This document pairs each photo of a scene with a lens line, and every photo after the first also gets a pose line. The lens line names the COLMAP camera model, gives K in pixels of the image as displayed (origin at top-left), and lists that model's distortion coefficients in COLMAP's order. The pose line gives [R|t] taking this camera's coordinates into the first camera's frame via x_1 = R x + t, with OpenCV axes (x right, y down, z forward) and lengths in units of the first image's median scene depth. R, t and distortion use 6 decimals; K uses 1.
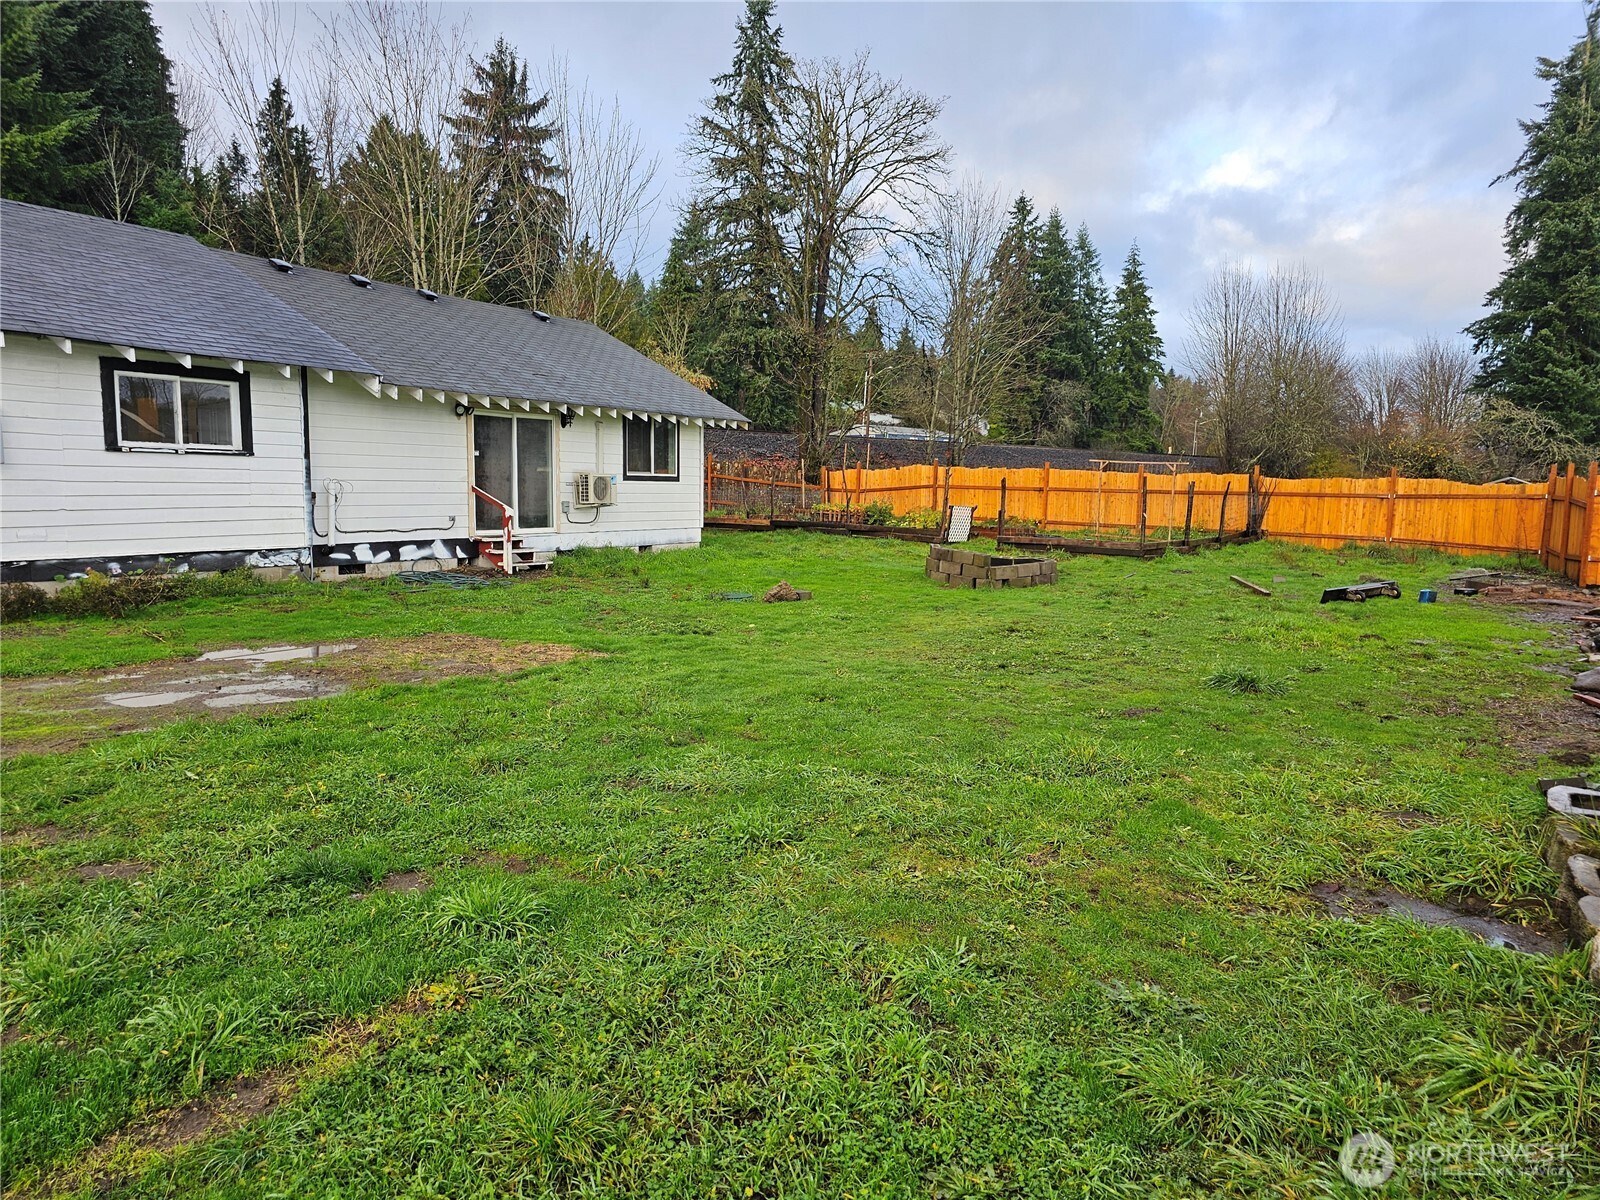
lens RADIAL K [[1075.4, 0, 802.3], [0, 1075.4, 605.8], [0, 0, 1]] dist [0.051833, -0.026947]
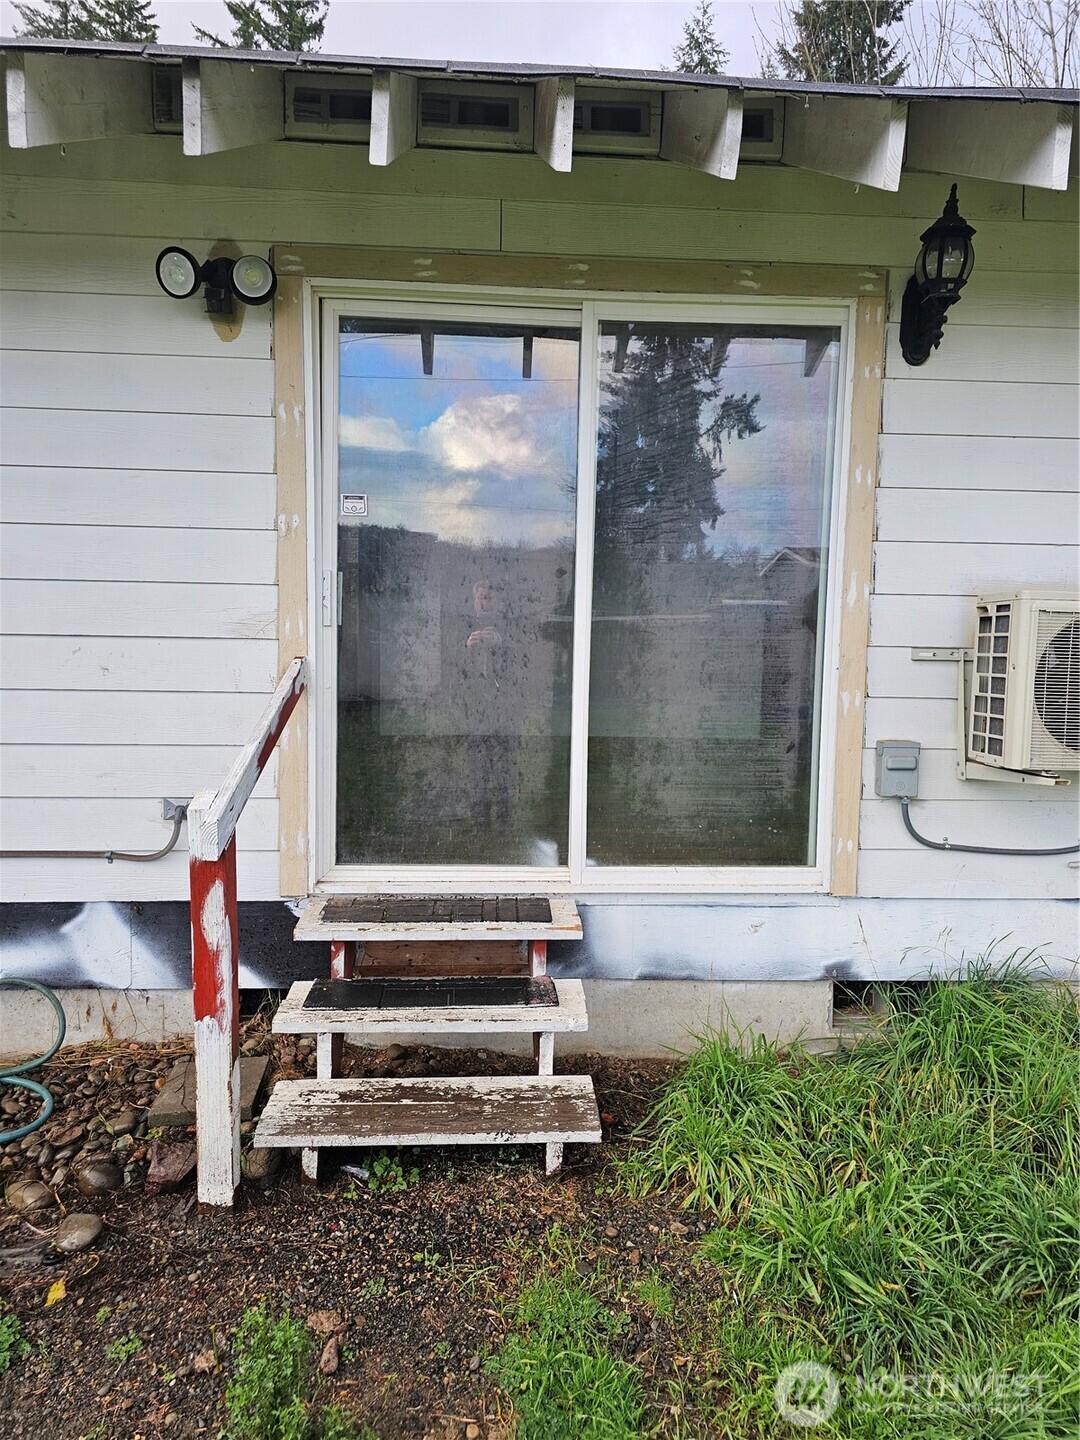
lens RADIAL K [[967.9, 0, 539.7], [0, 967.9, 720.4], [0, 0, 1]] dist [0.051833, -0.026947]
pose [[0.574098, 0.063624, -0.816311, -0.020358], [-0.100080, 0.994954, 0.007163, -0.017167], [0.812647, 0.077585, 0.577568, 0.152019]]
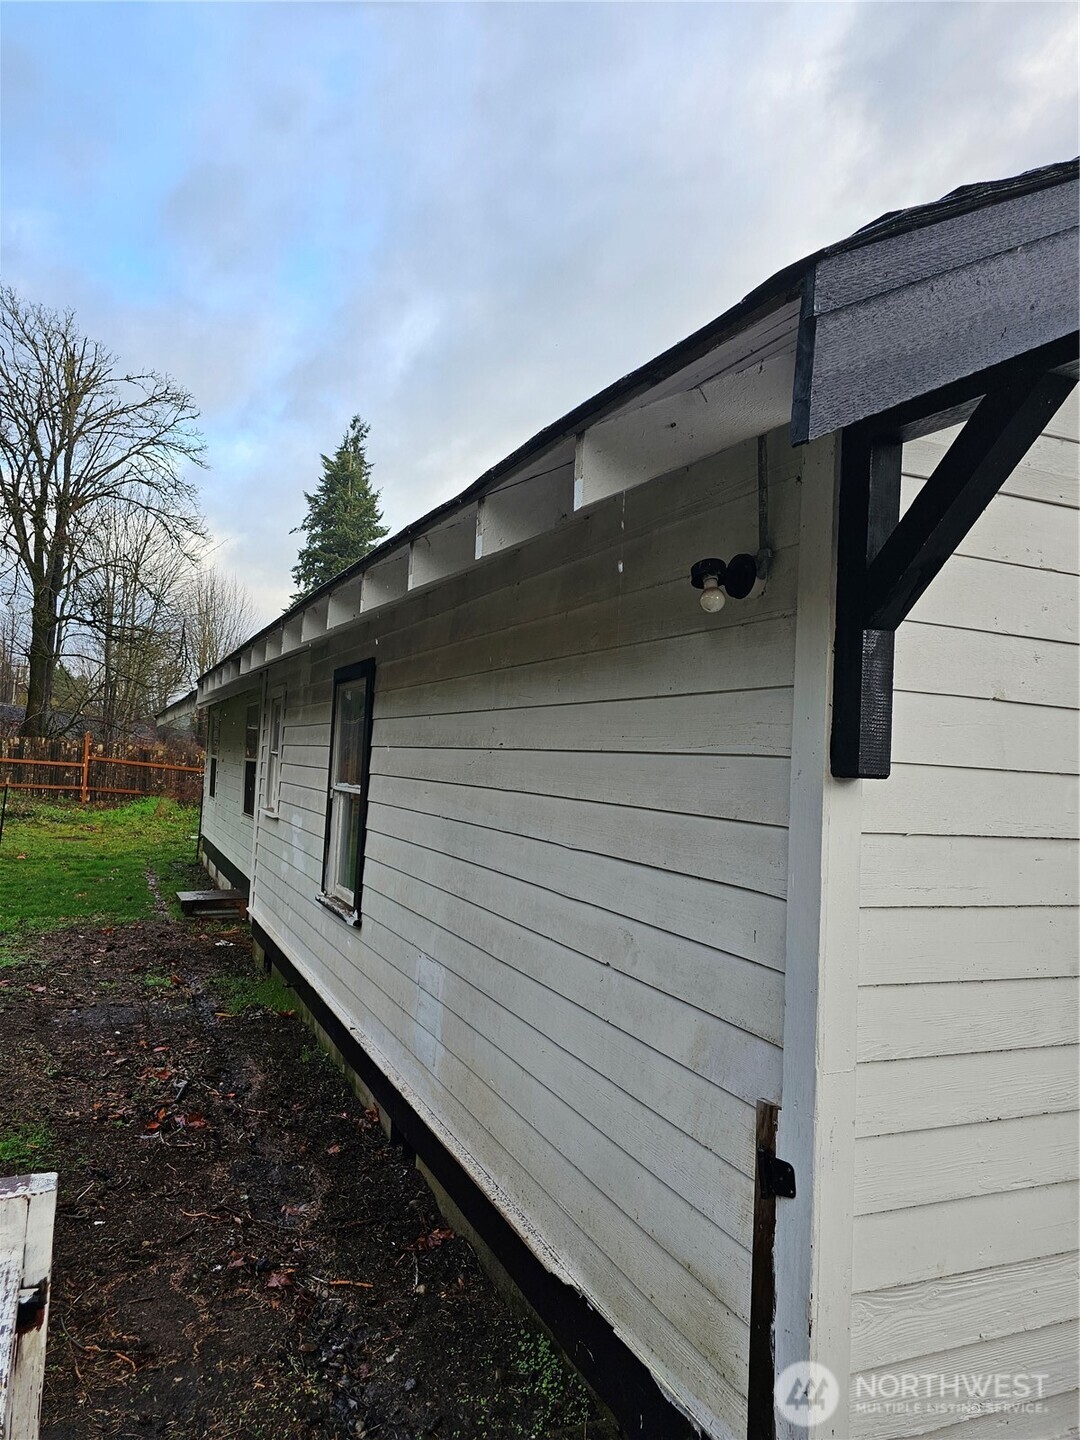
lens RADIAL K [[967.9, 0, 526.8], [0, 967.9, 728.7], [0, 0, 1]] dist [0.051833, -0.026947]
pose [[0.578126, 0.038562, 0.815036, -0.185798], [0.058185, 0.994391, -0.088320, -0.020528], [-0.813871, 0.098483, 0.572639, 0.101516]]
